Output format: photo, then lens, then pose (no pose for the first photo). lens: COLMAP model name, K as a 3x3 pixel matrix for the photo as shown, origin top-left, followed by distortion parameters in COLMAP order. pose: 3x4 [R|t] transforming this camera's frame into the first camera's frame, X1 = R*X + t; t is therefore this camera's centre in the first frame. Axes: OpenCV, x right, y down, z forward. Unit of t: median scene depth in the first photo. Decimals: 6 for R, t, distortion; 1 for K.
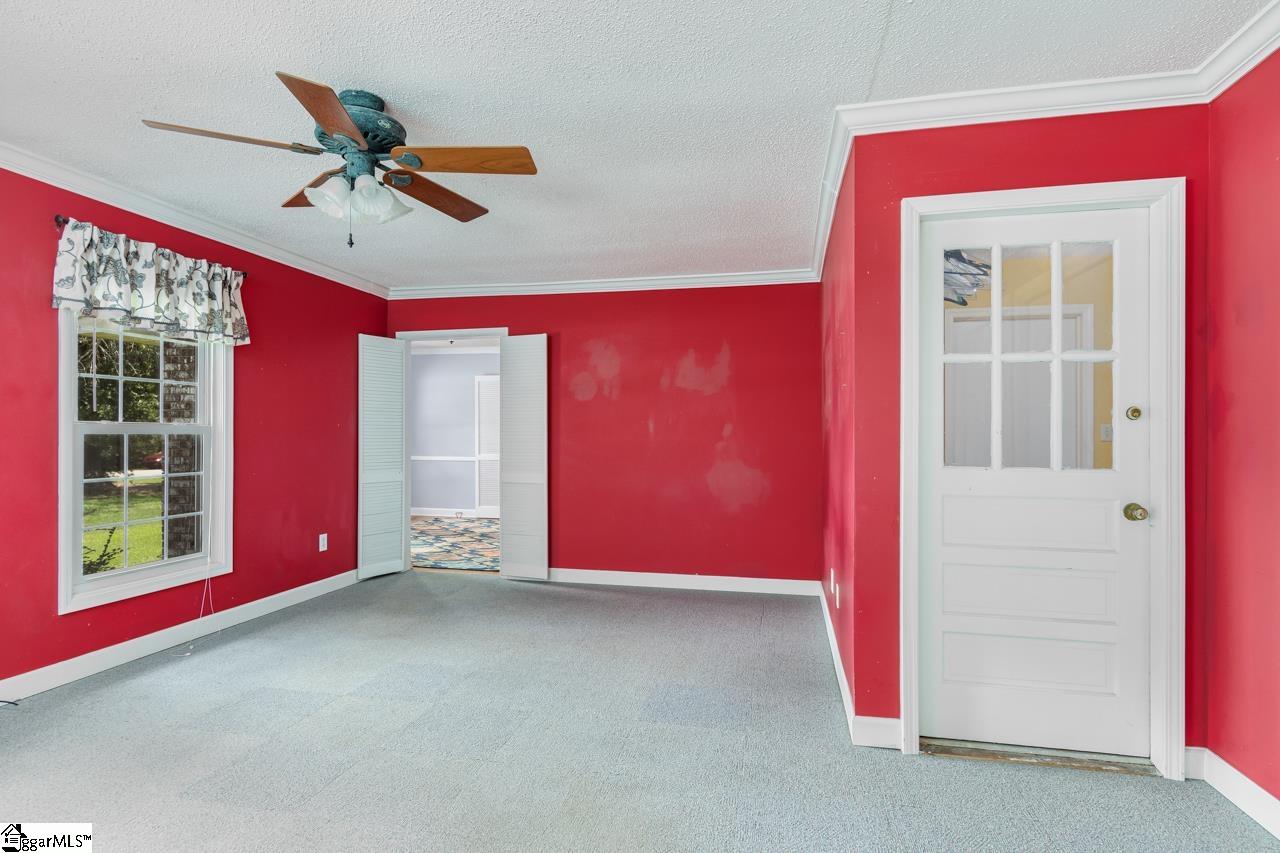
lens RADIAL K [[705.1, 0, 620.6], [0, 705.1, 430.9], [0, 0, 1]] dist [0.016648, -0.002402]
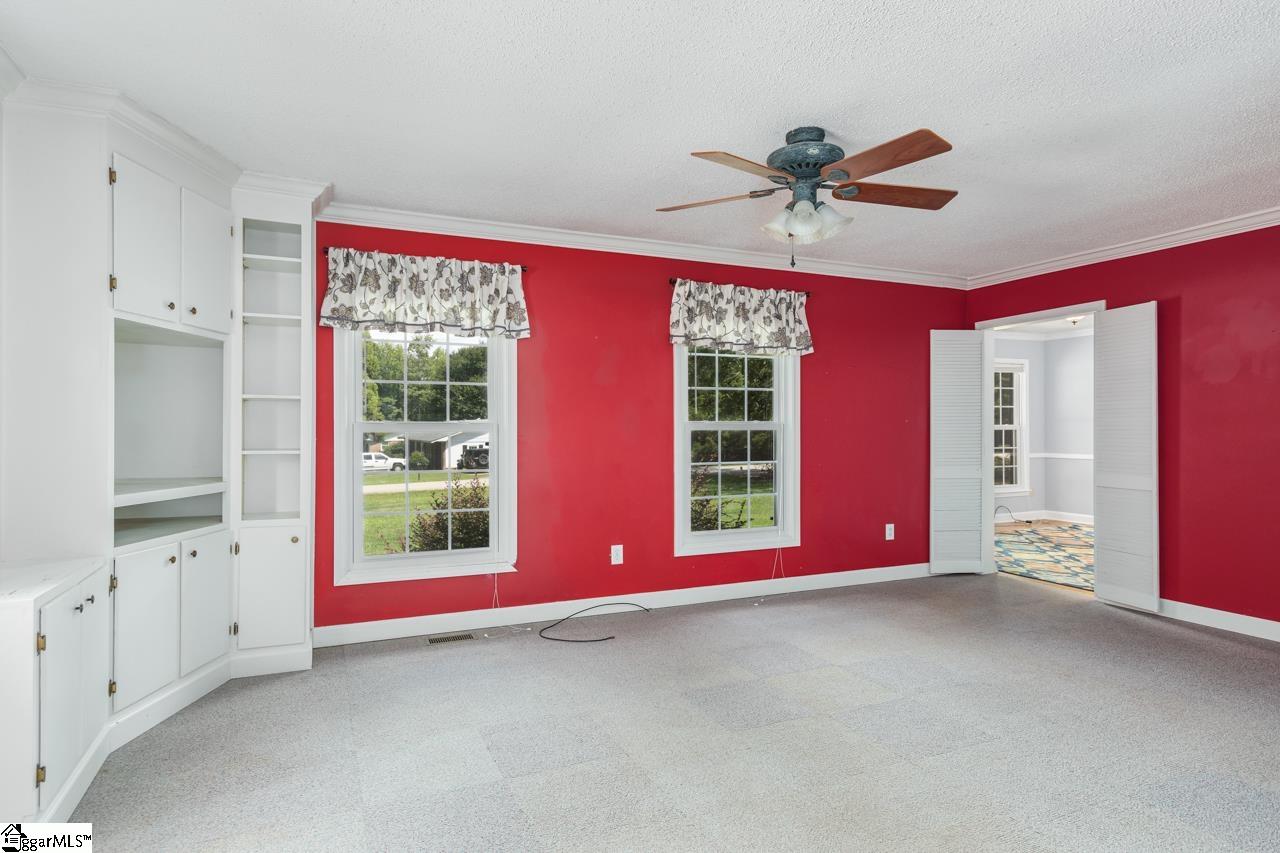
lens RADIAL K [[705.1, 0, 620.6], [0, 705.1, 430.9], [0, 0, 1]] dist [0.016648, -0.002402]
pose [[0.587641, -0.002102, -0.809119, 0.254512], [0.007871, 0.999964, 0.003119, -0.000184], [0.809084, -0.008201, 0.587636, 0.066029]]
